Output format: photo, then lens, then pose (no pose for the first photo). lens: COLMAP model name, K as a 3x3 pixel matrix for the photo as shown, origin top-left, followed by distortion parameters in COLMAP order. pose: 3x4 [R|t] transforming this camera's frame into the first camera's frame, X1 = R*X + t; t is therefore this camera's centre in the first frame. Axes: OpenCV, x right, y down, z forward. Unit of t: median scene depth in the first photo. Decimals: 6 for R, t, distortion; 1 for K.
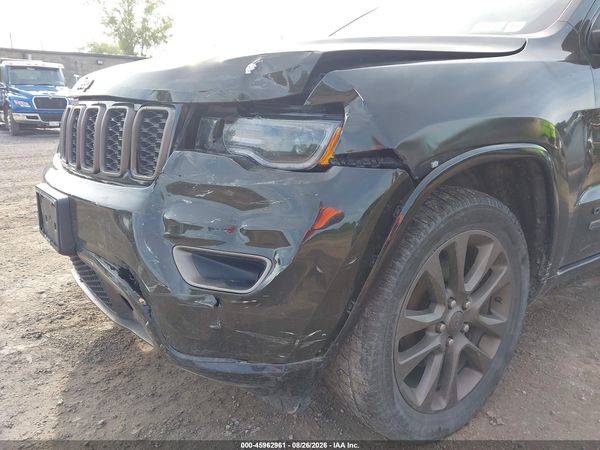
lens RADIAL K [[483.2, 0, 291.0], [0, 483.2, 226.5], [0, 0, 1]] dist [-0.010244, -0.009161]
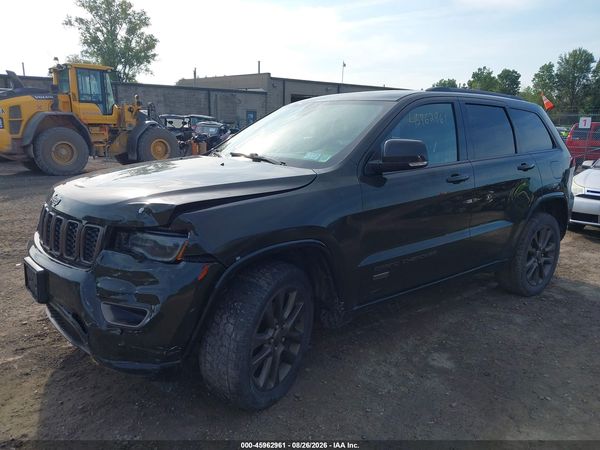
lens RADIAL K [[472.7, 0, 298.4], [0, 472.7, 212.3], [0, 0, 1]] dist [0.013274, -0.014149]
pose [[0.998561, -0.009905, 0.052713, 0.346013], [0.012825, 0.998385, -0.055337, -0.157713], [-0.052080, 0.055933, 0.997075, -0.721579]]
